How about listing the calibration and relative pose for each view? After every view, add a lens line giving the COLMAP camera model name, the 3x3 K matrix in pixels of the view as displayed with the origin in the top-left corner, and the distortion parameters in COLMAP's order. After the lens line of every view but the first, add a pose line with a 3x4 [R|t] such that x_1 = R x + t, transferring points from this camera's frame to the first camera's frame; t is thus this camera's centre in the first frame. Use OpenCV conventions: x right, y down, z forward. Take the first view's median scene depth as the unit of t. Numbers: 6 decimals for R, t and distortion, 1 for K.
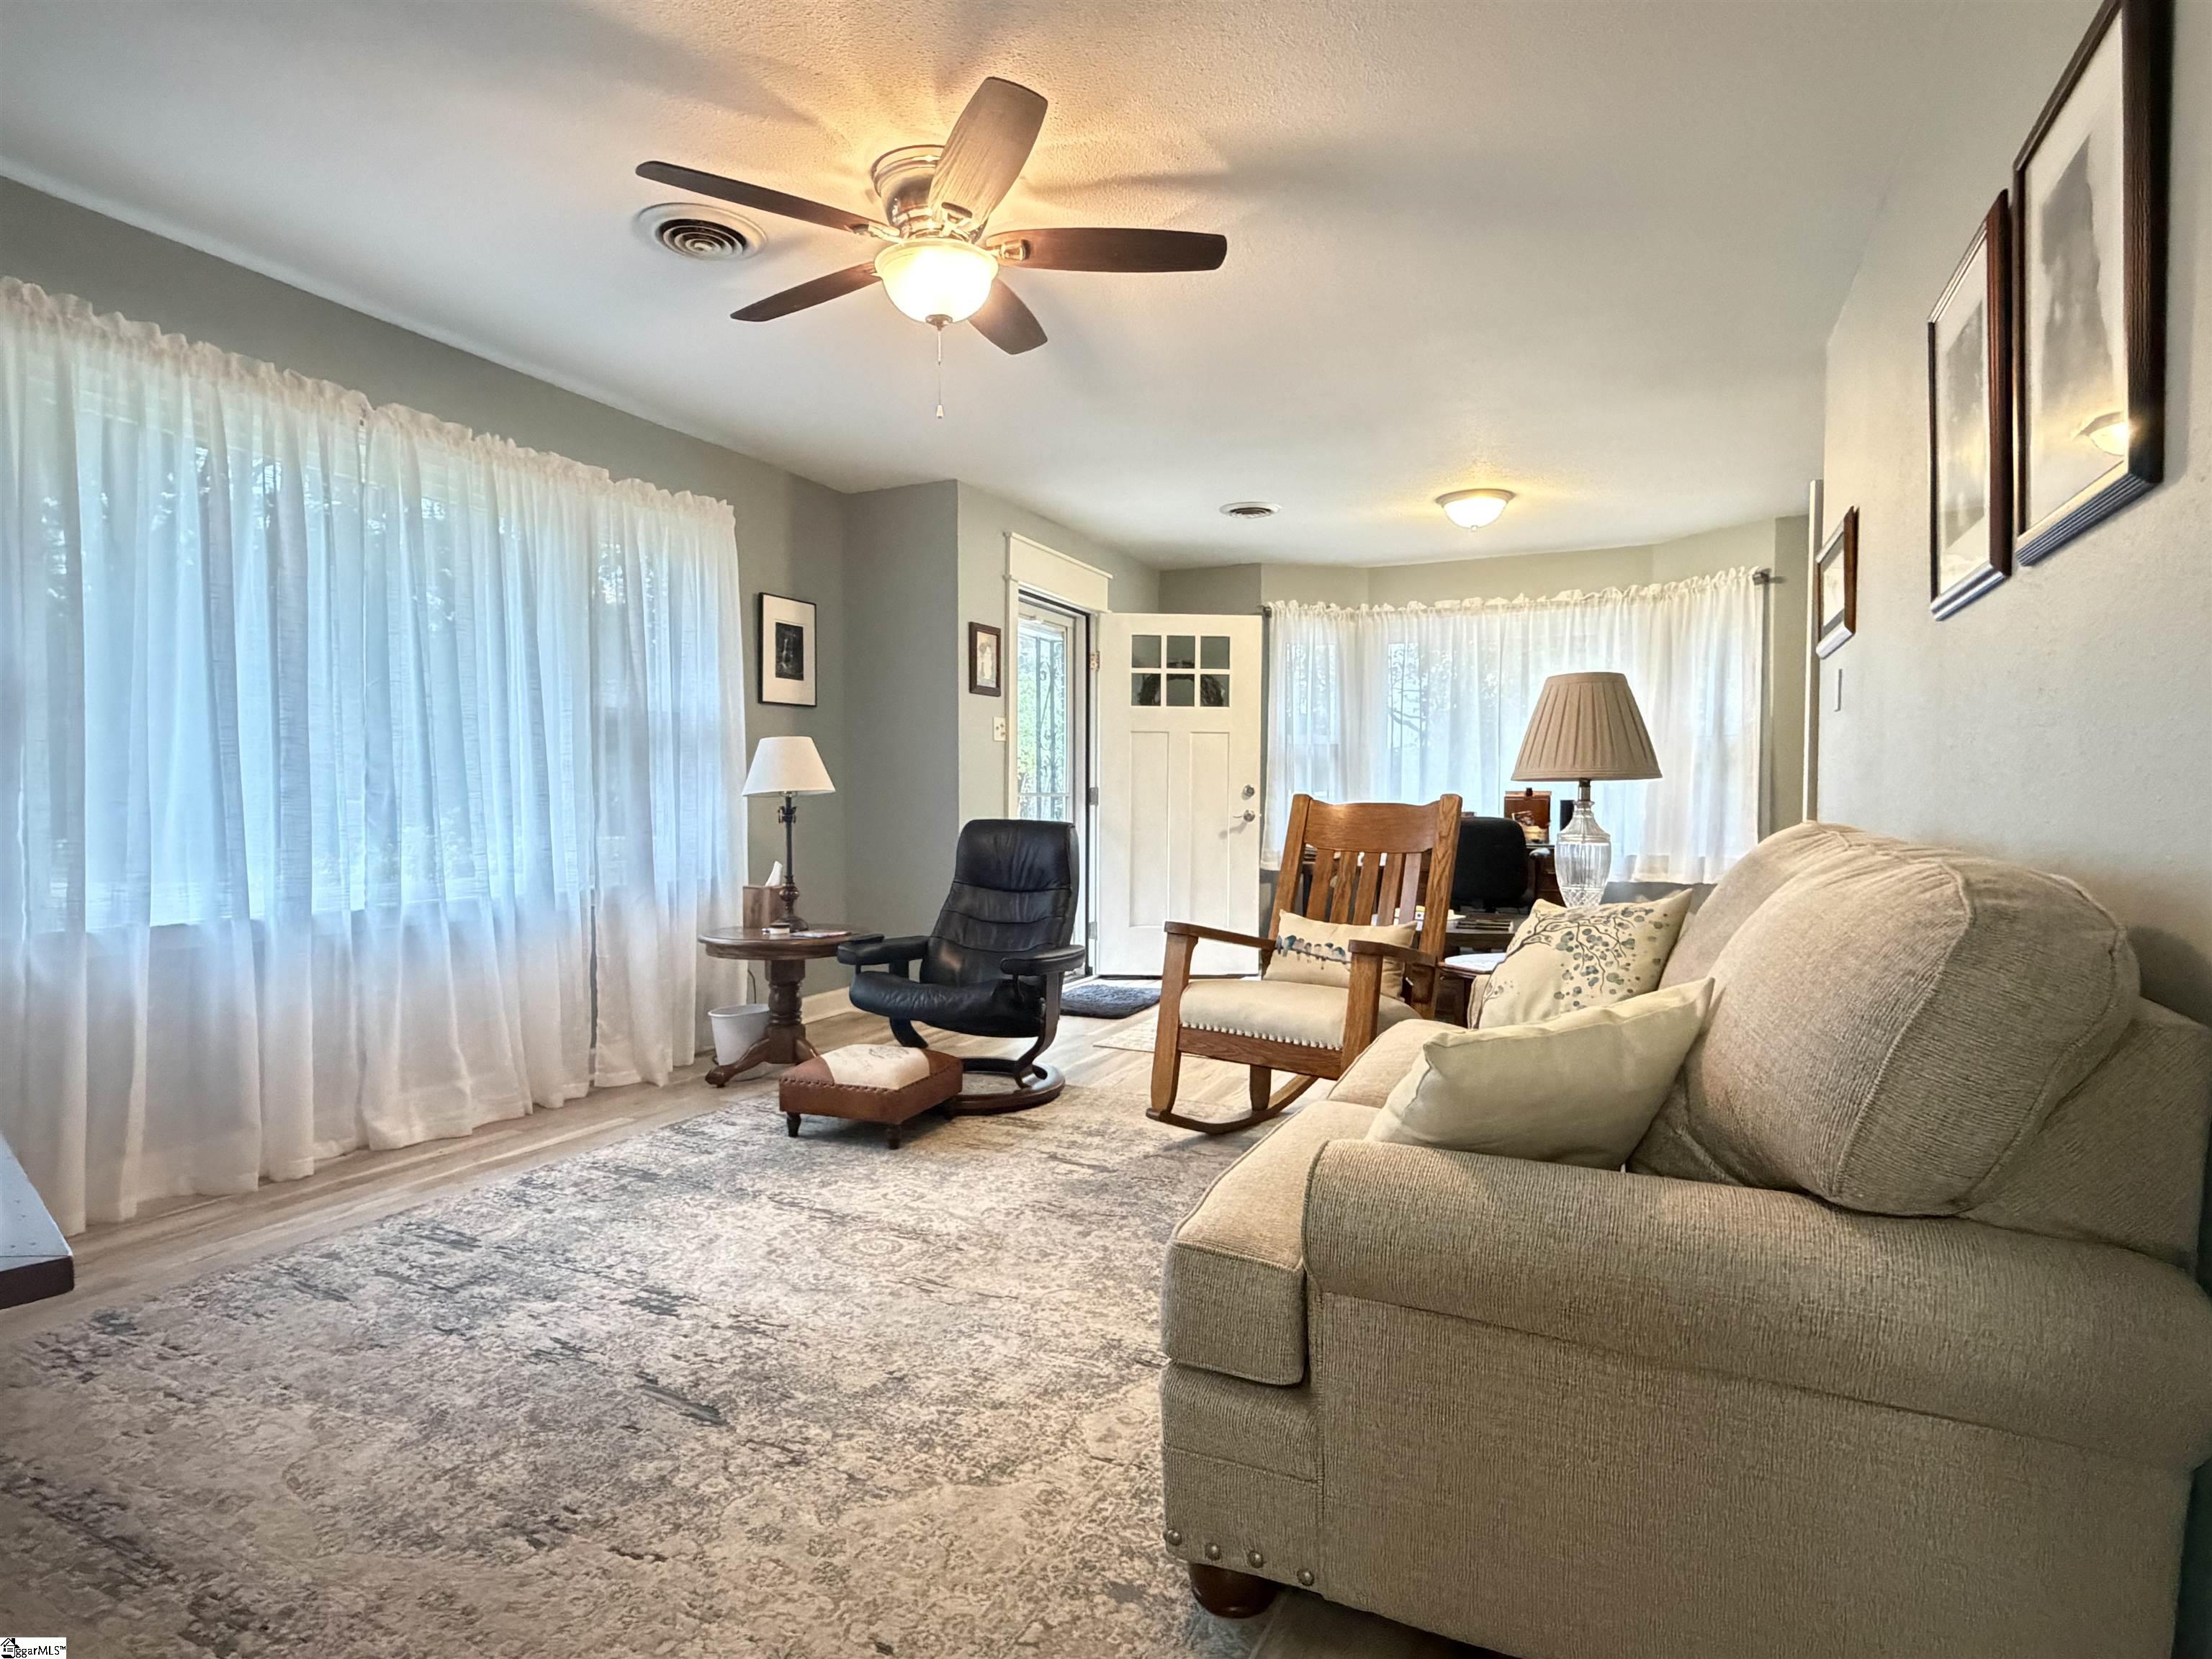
lens RADIAL K [[1190.2, 0, 1101.4], [0, 1190.2, 833.6], [0, 0, 1]] dist [0.000540, 0.000262]
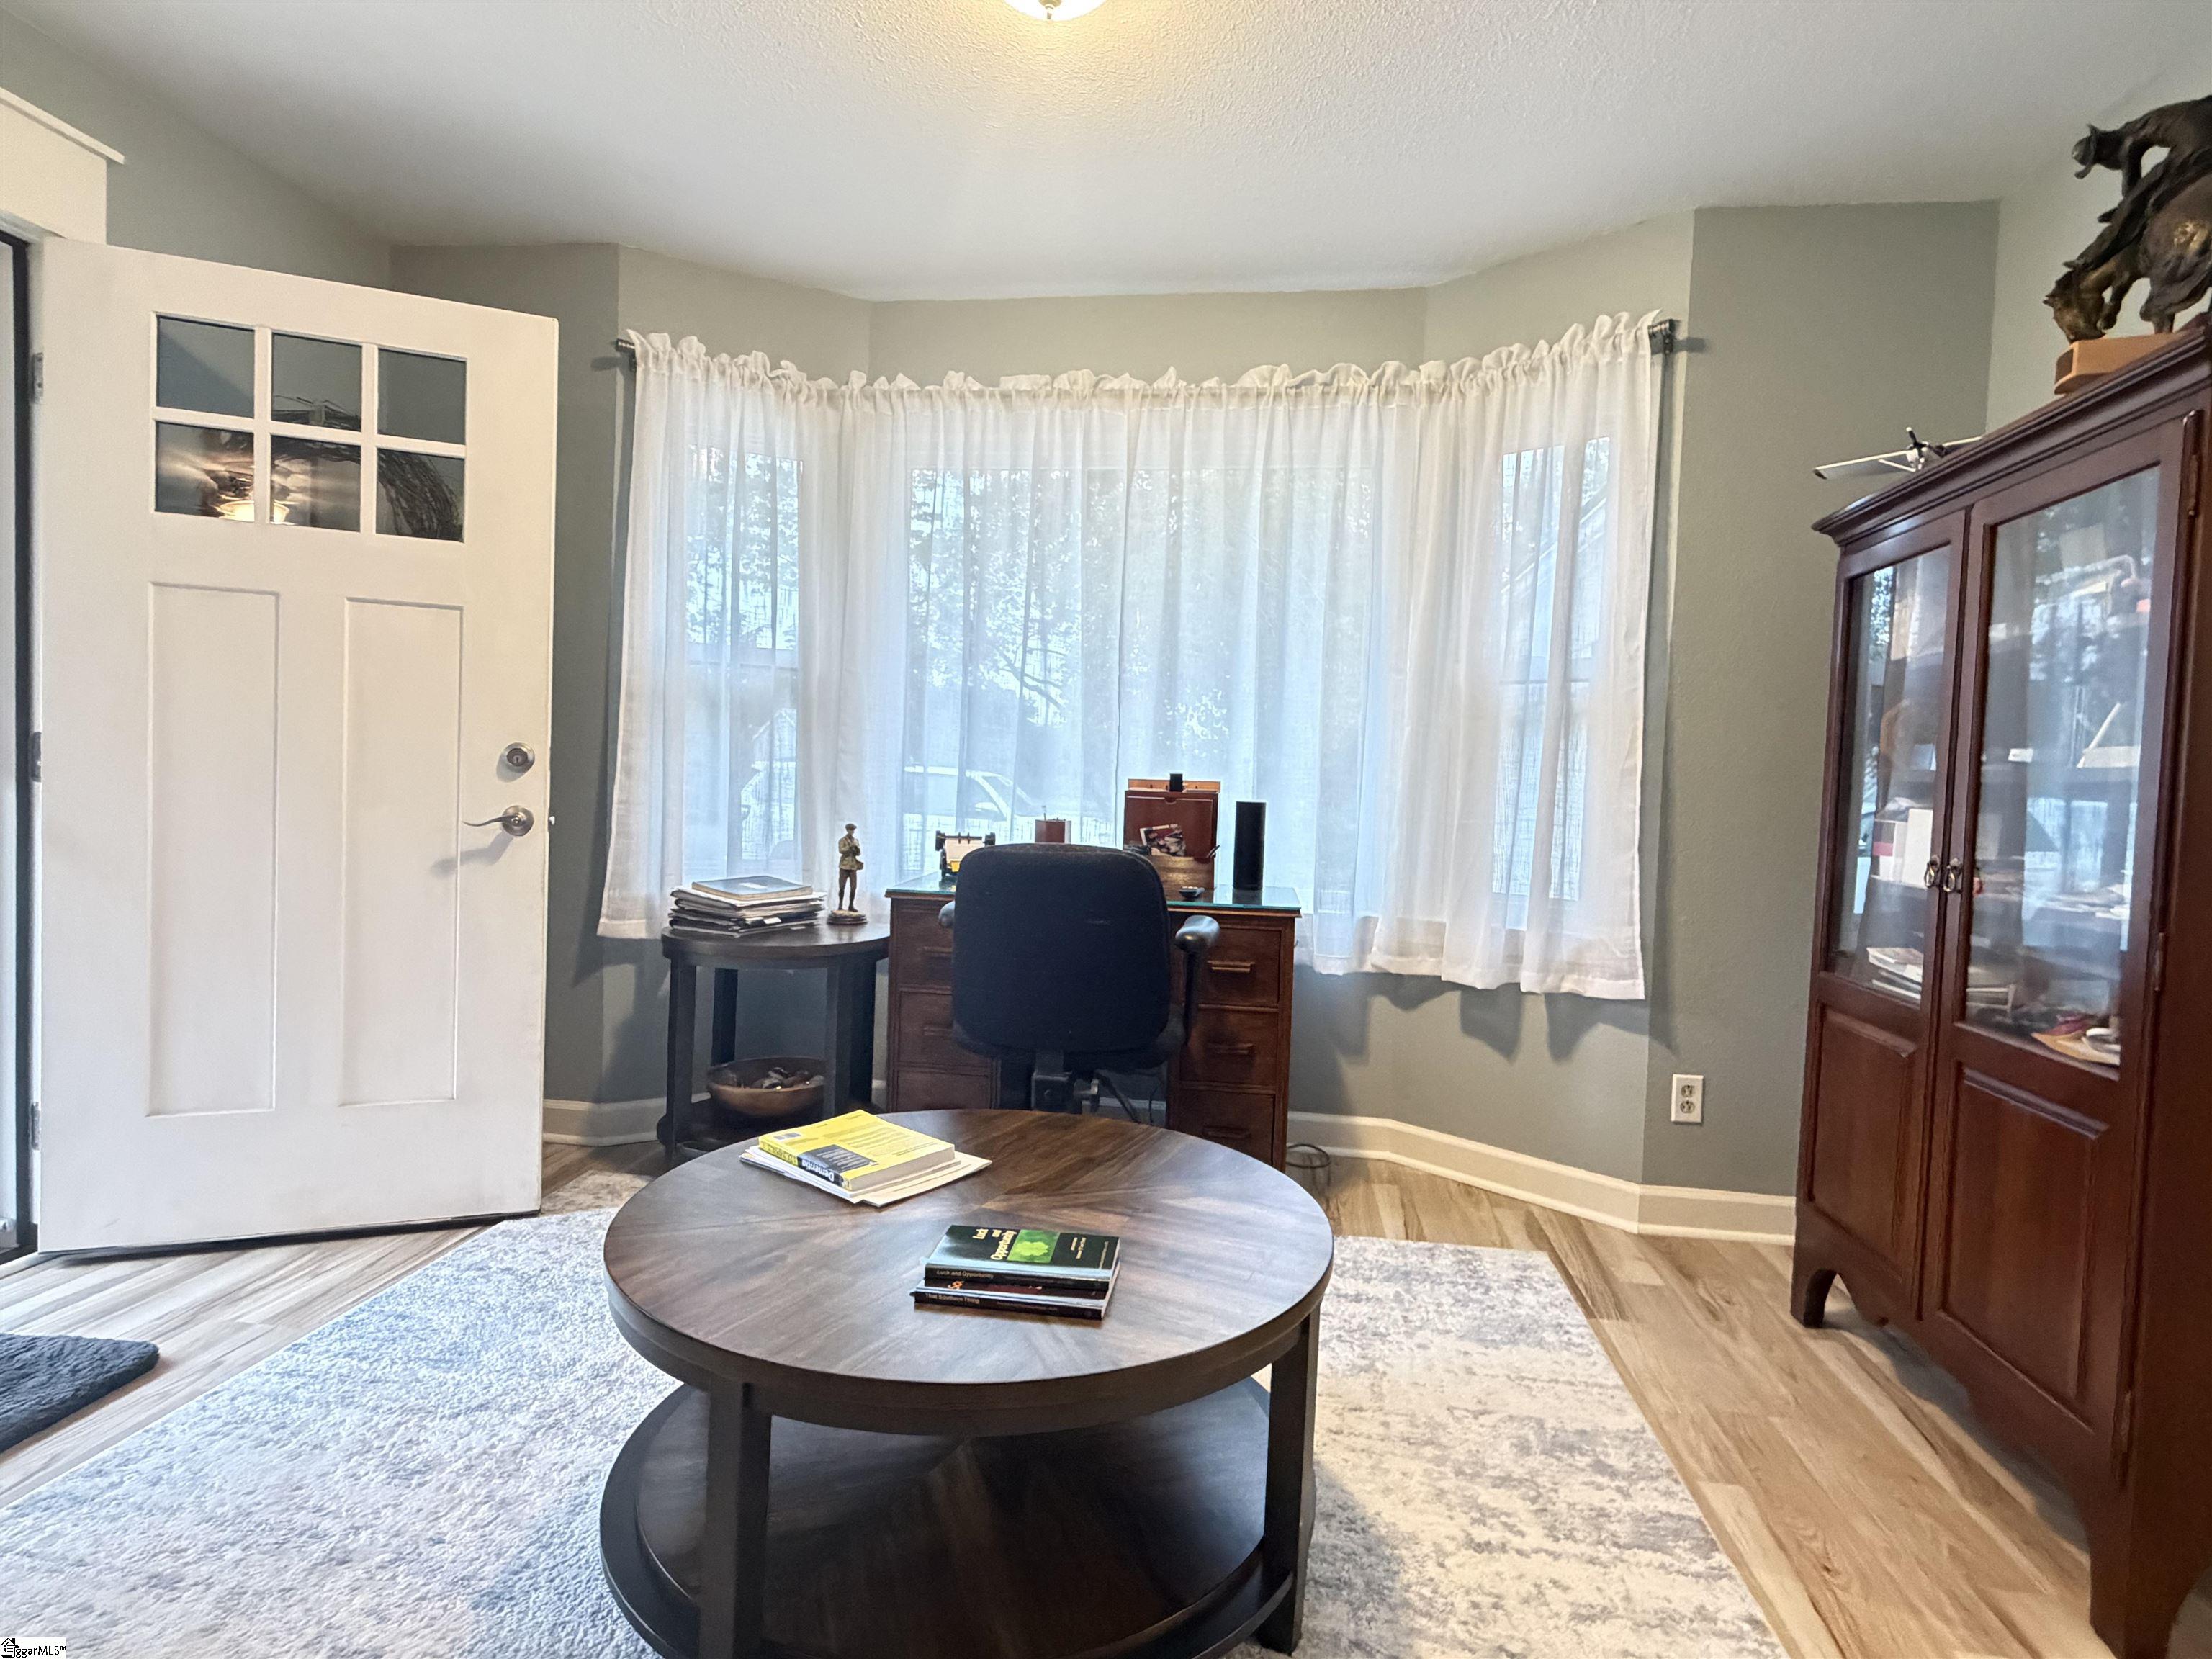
lens RADIAL K [[1190.2, 0, 1101.4], [0, 1190.2, 833.6], [0, 0, 1]] dist [0.000540, 0.000262]
pose [[0.956292, 0.019243, 0.291778, 0.195066], [-0.024794, 0.999575, 0.015340, -0.021583], [-0.291359, -0.021904, 0.956363, 0.561774]]
